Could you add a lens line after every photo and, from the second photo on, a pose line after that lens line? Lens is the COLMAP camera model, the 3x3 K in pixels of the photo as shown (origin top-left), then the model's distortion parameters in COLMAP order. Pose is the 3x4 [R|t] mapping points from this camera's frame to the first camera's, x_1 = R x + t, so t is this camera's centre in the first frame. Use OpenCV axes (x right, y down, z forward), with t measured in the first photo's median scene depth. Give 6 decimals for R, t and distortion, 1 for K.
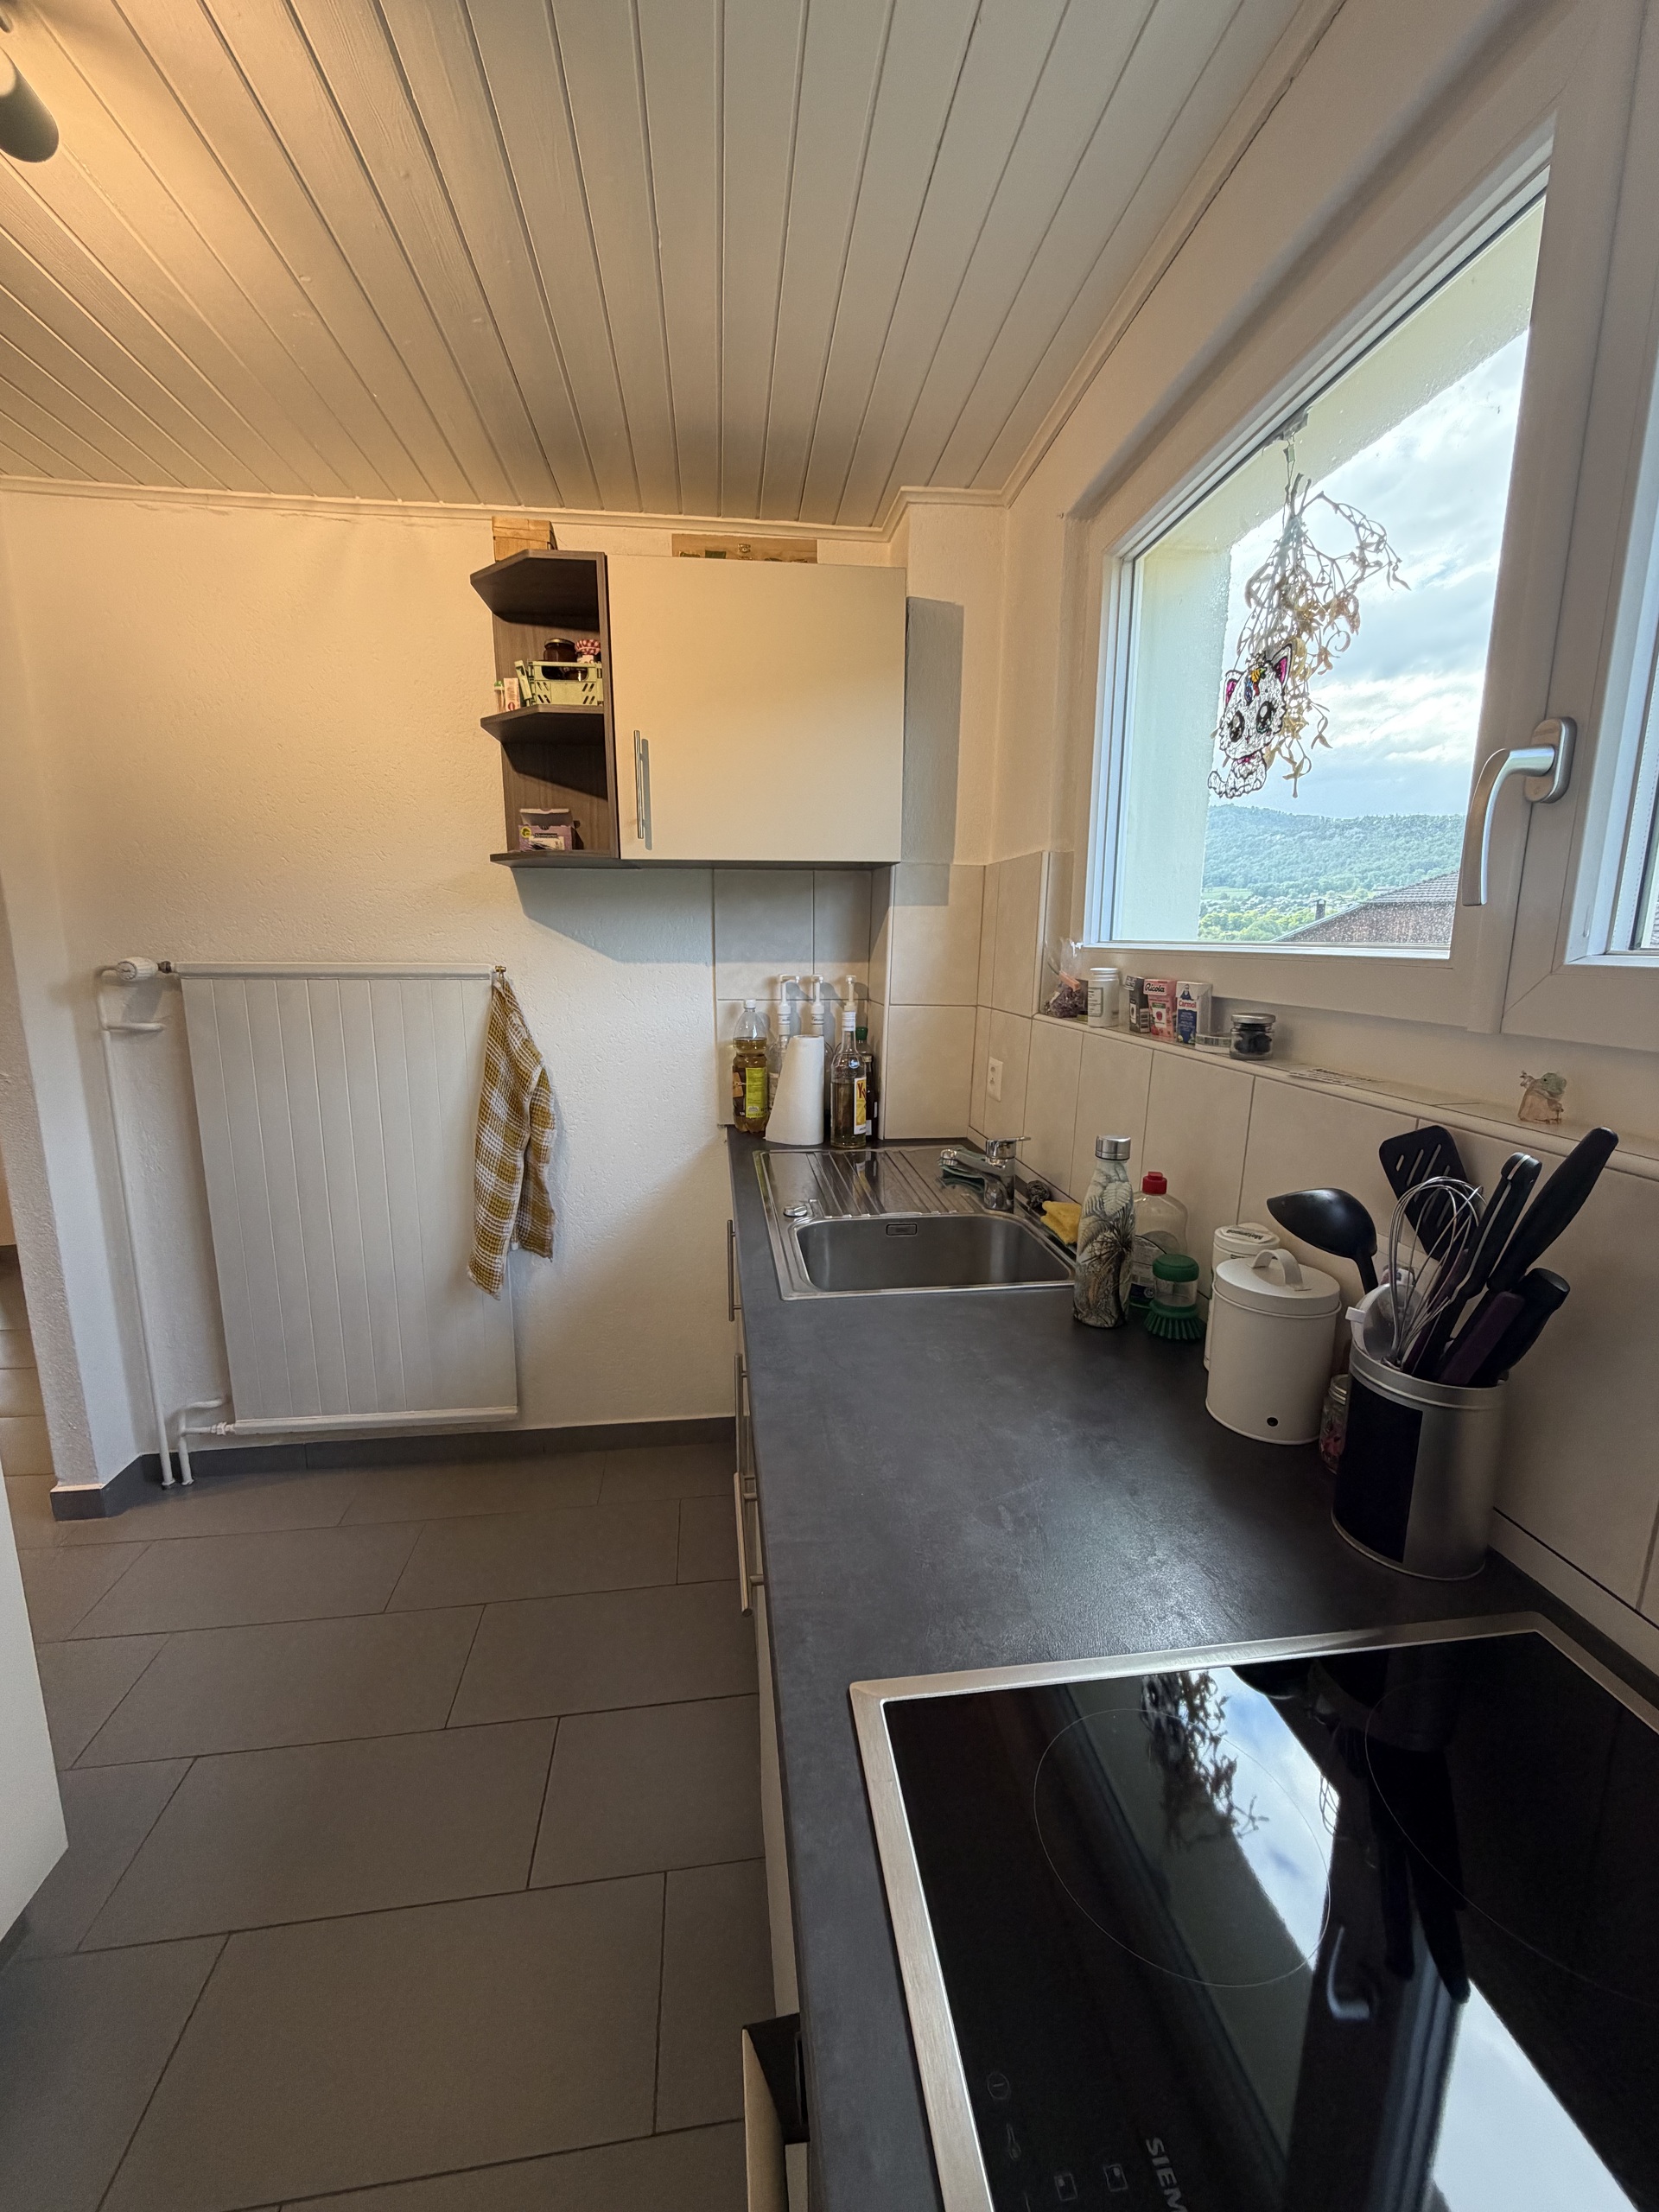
lens RADIAL K [[883.9, 0, 828.9], [0, 883.9, 1101.6], [0, 0, 1]] dist [-0.001190, 0.000009]
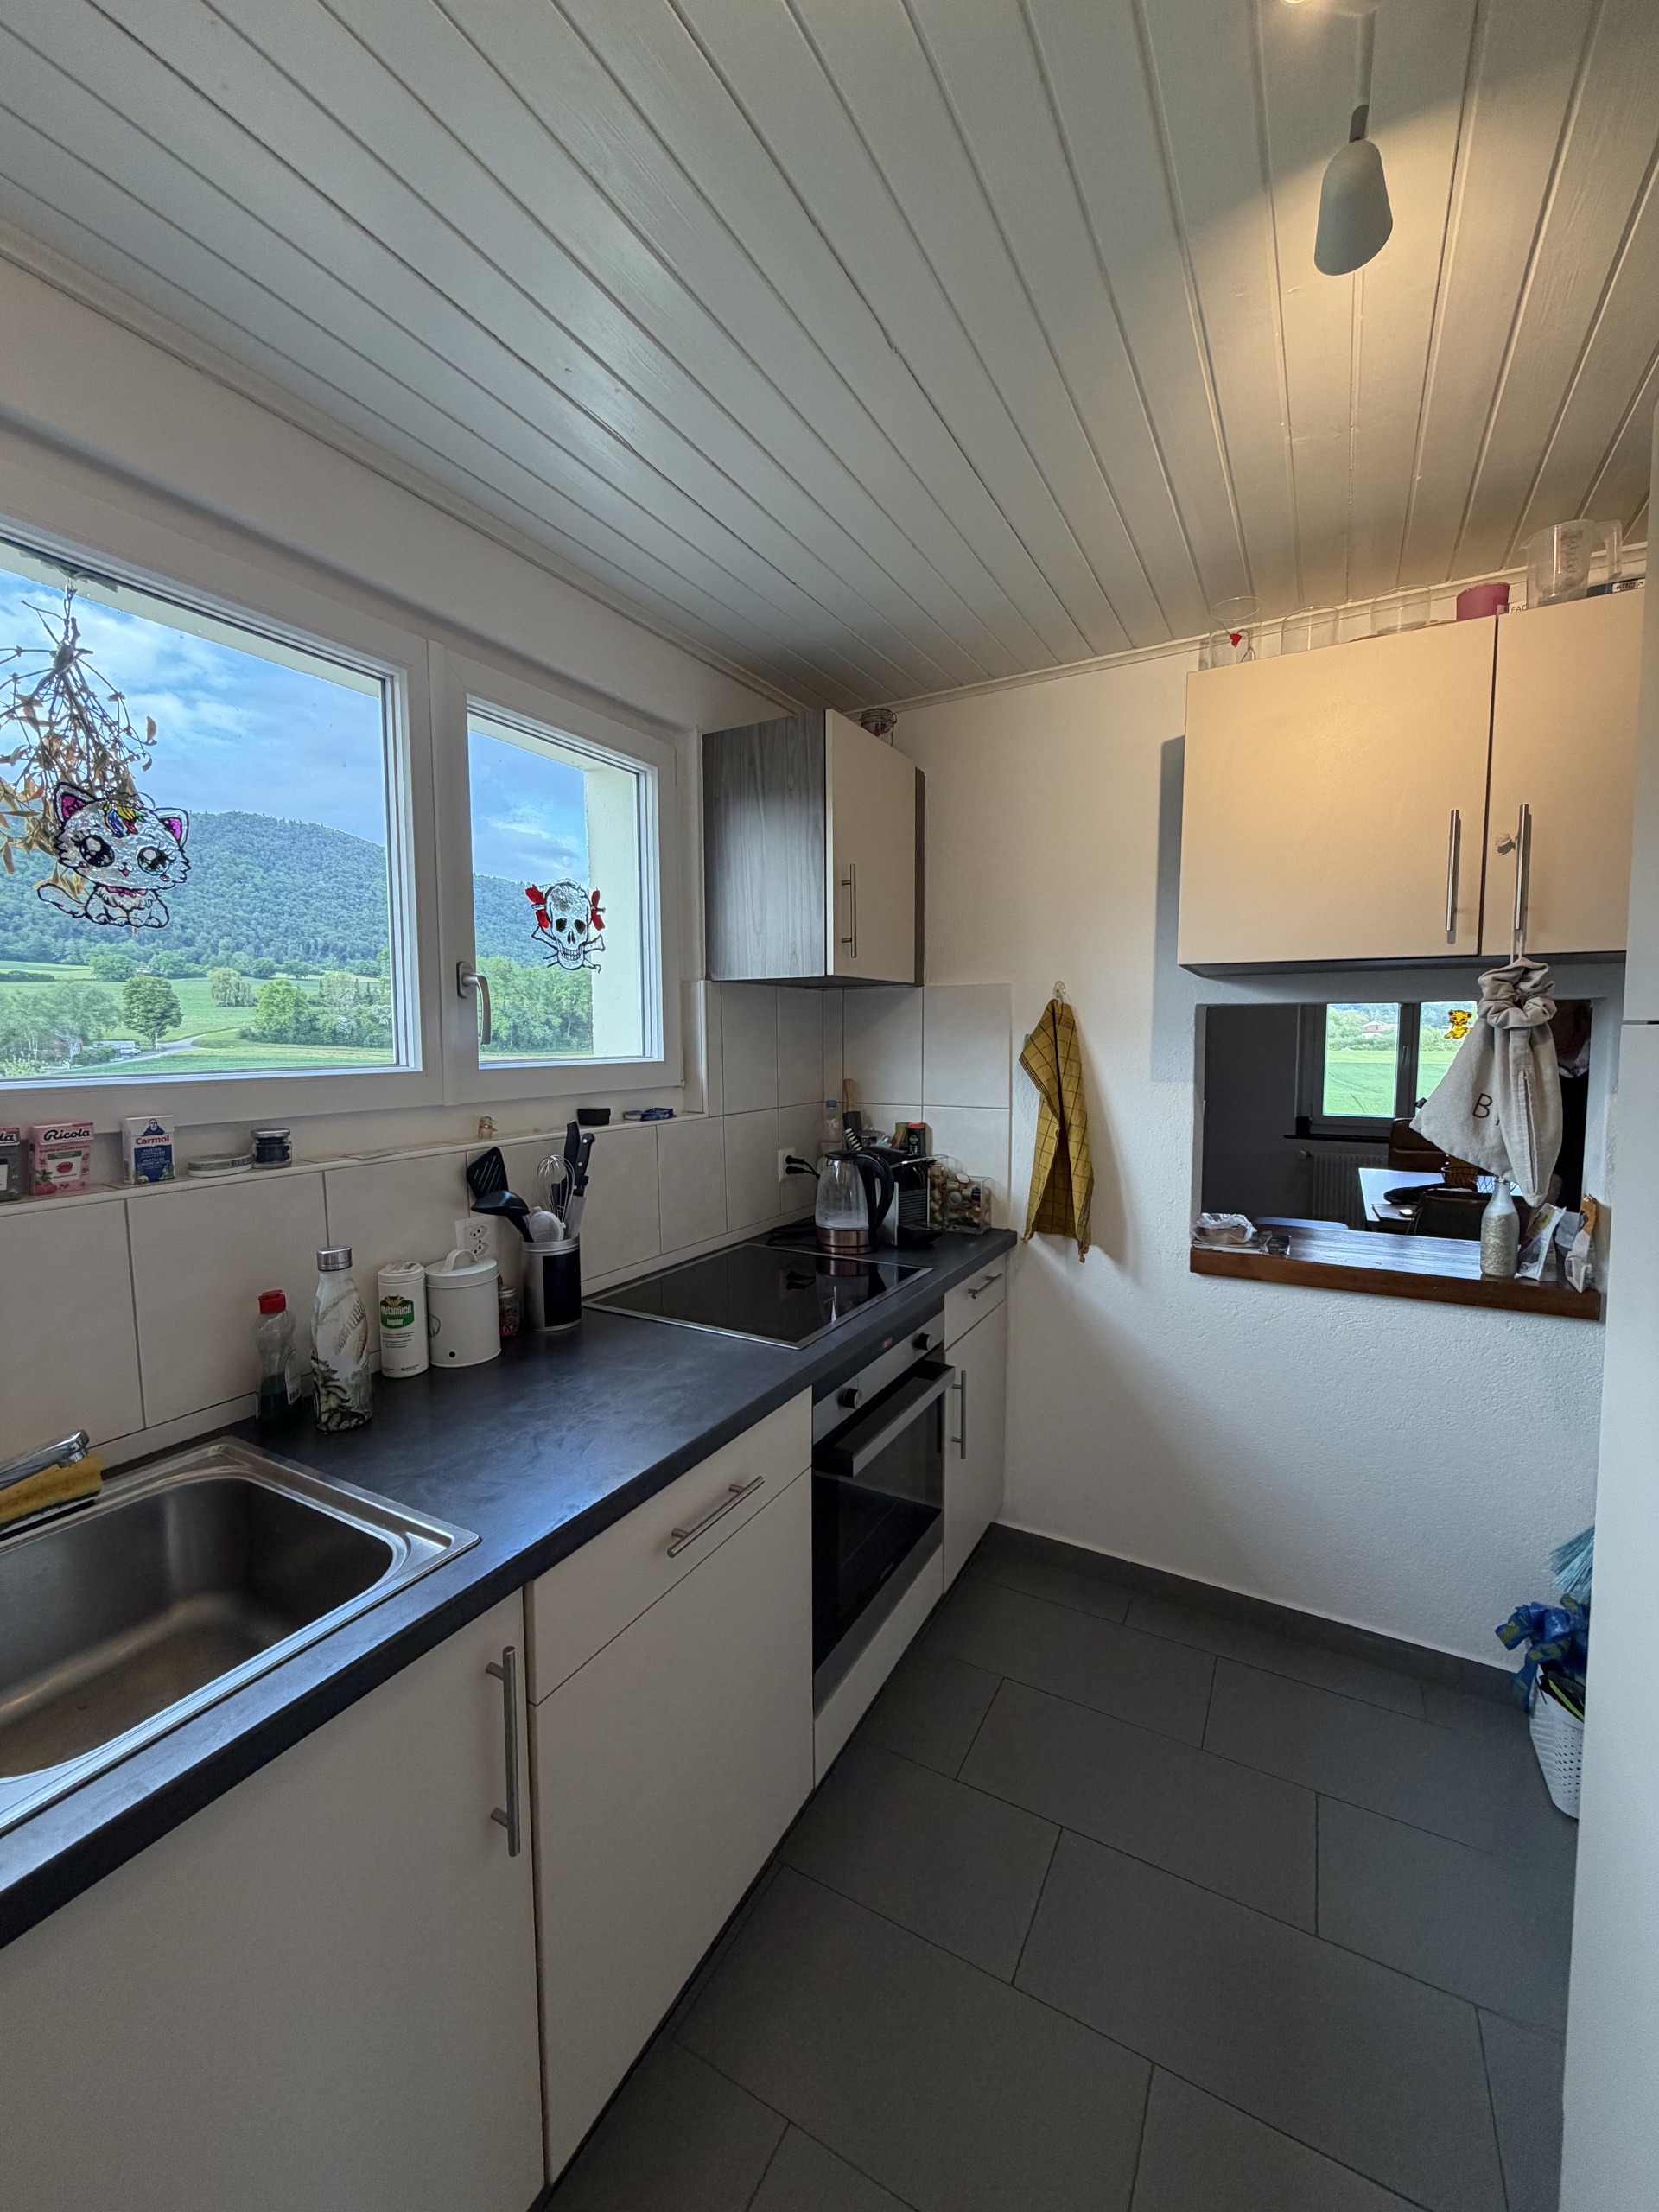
lens RADIAL K [[883.9, 0, 832.0], [0, 883.9, 1103.0], [0, 0, 1]] dist [-0.001190, 0.000009]
pose [[-0.799148, -0.048480, 0.599176, -0.753931], [0.111968, 0.967295, 0.227602, -0.291589], [-0.590614, 0.248977, -0.767584, 1.334439]]
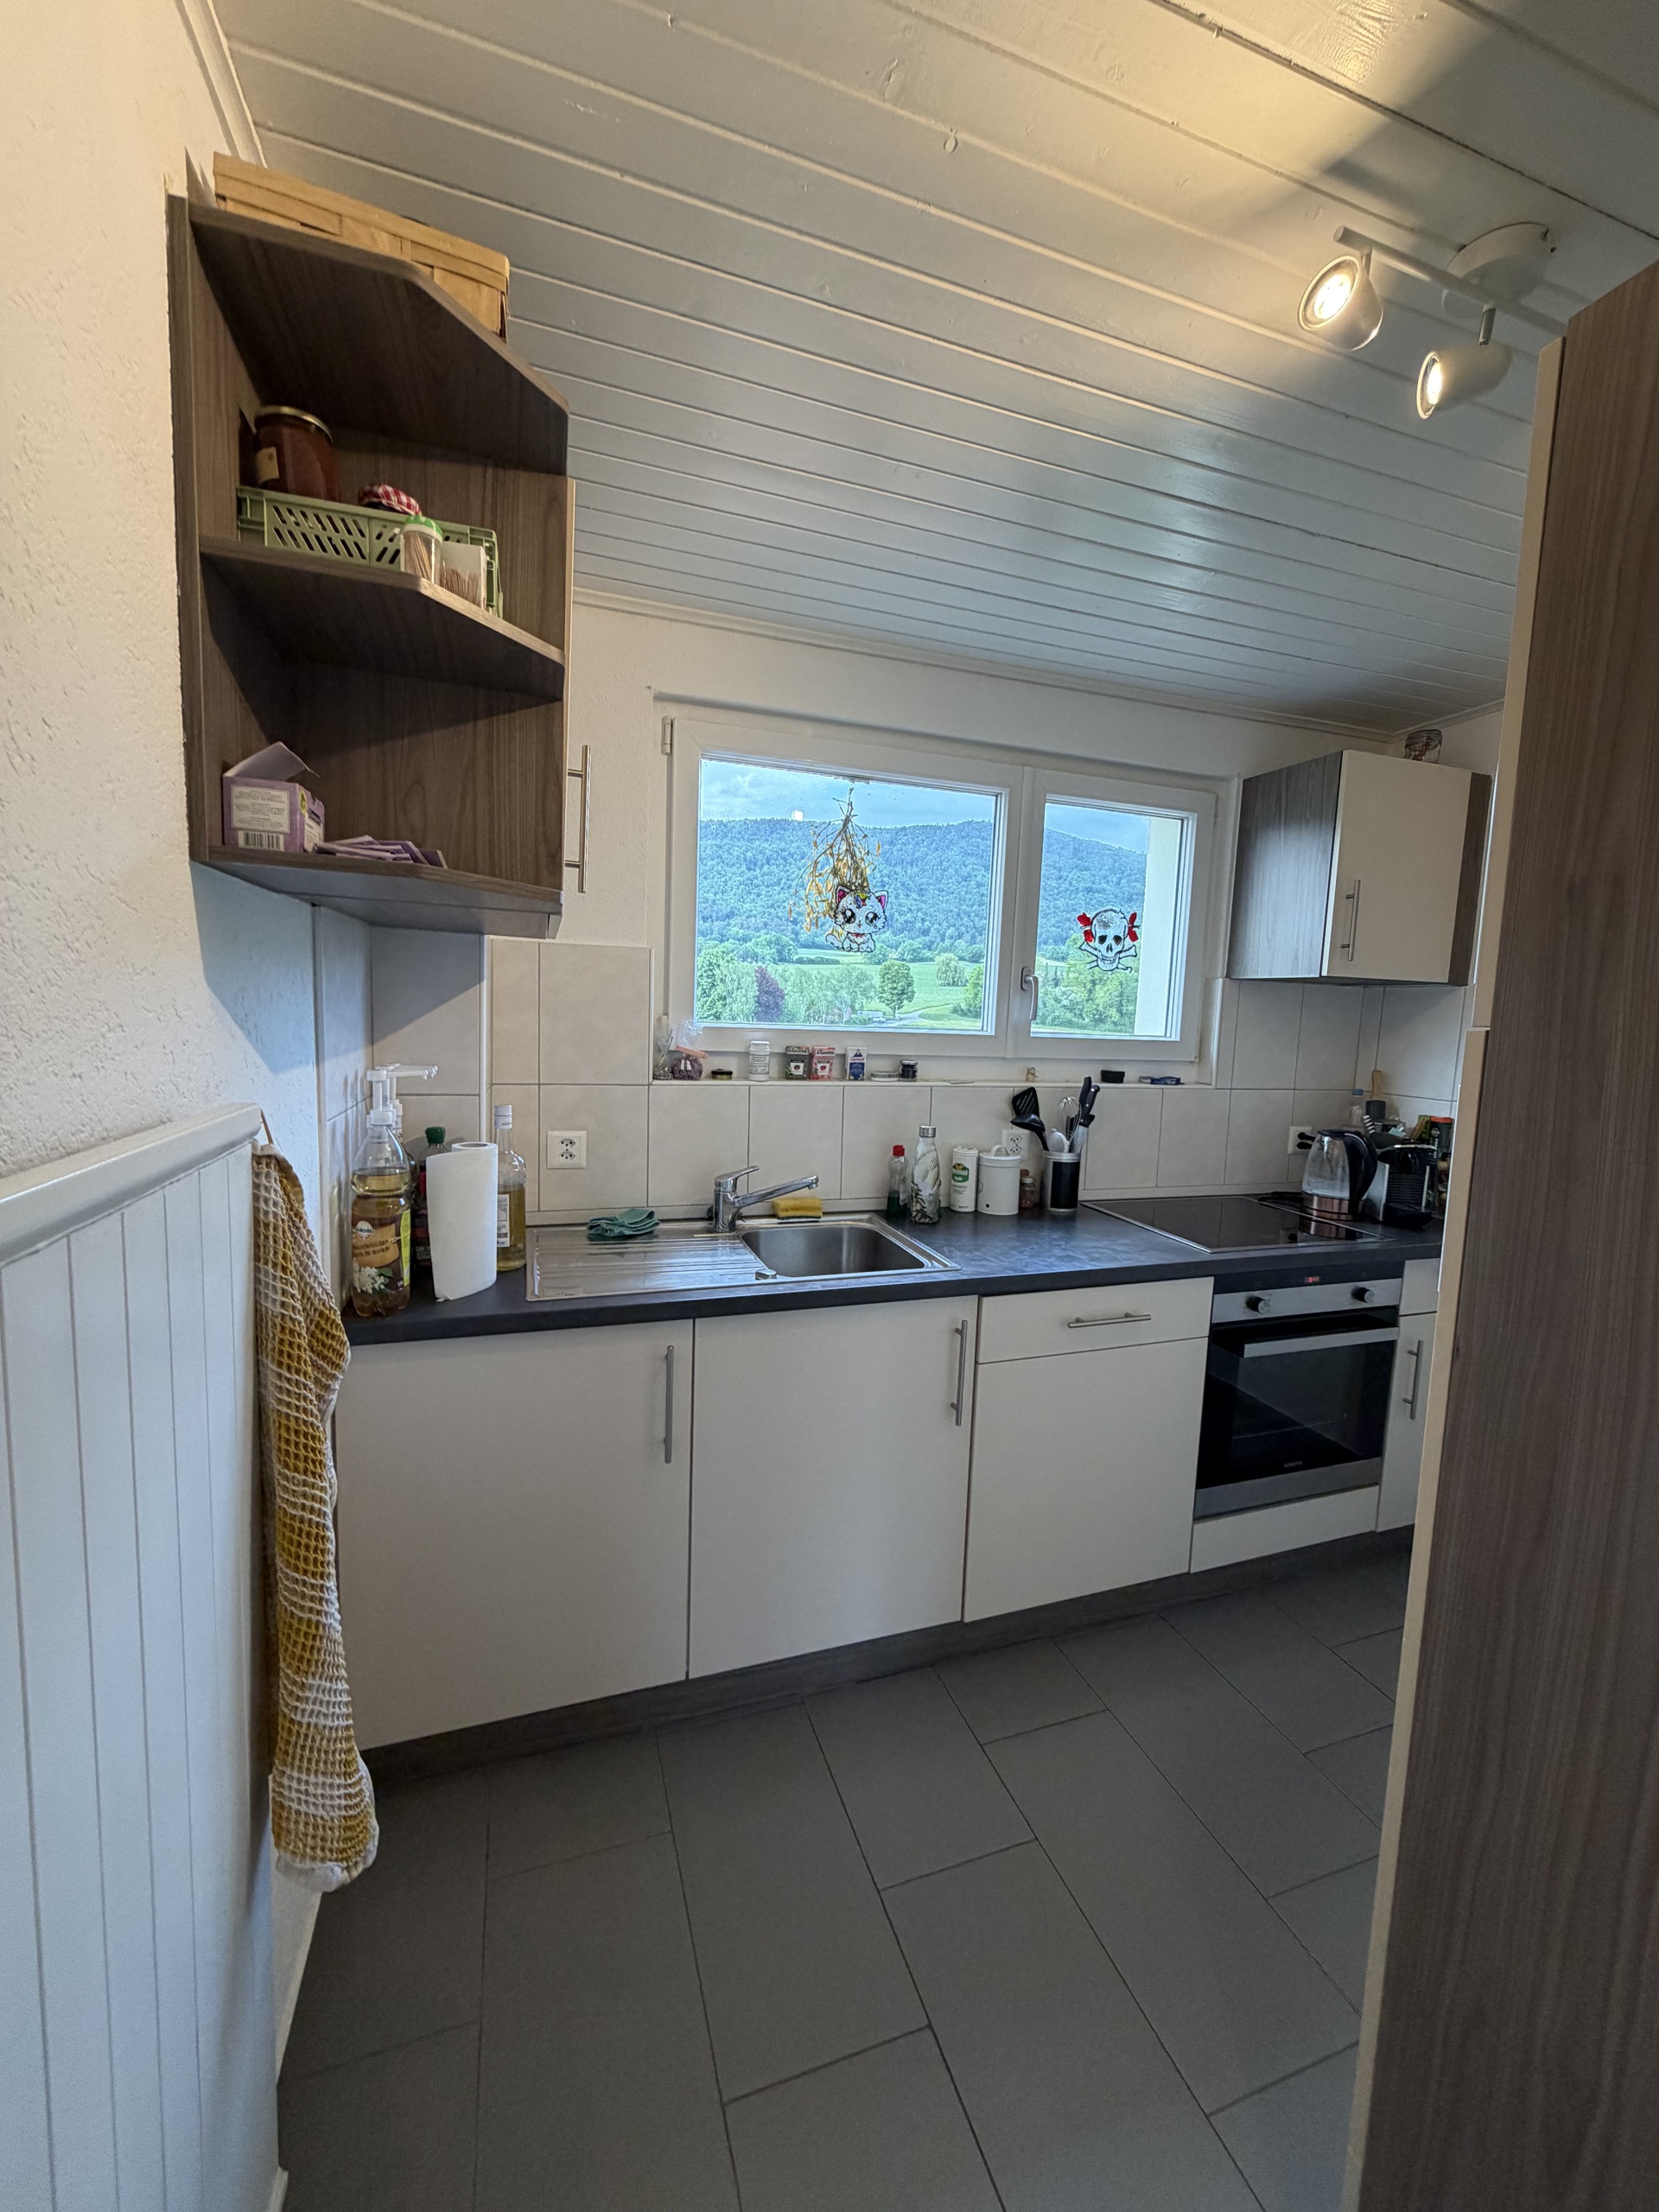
lens RADIAL K [[883.9, 0, 832.6], [0, 883.9, 1103.8], [0, 0, 1]] dist [-0.001190, 0.000009]
pose [[-0.200105, -0.120000, 0.972398, -1.473119], [0.142489, 0.978356, 0.150058, -0.318777], [-0.969358, 0.168583, -0.178675, 1.458029]]
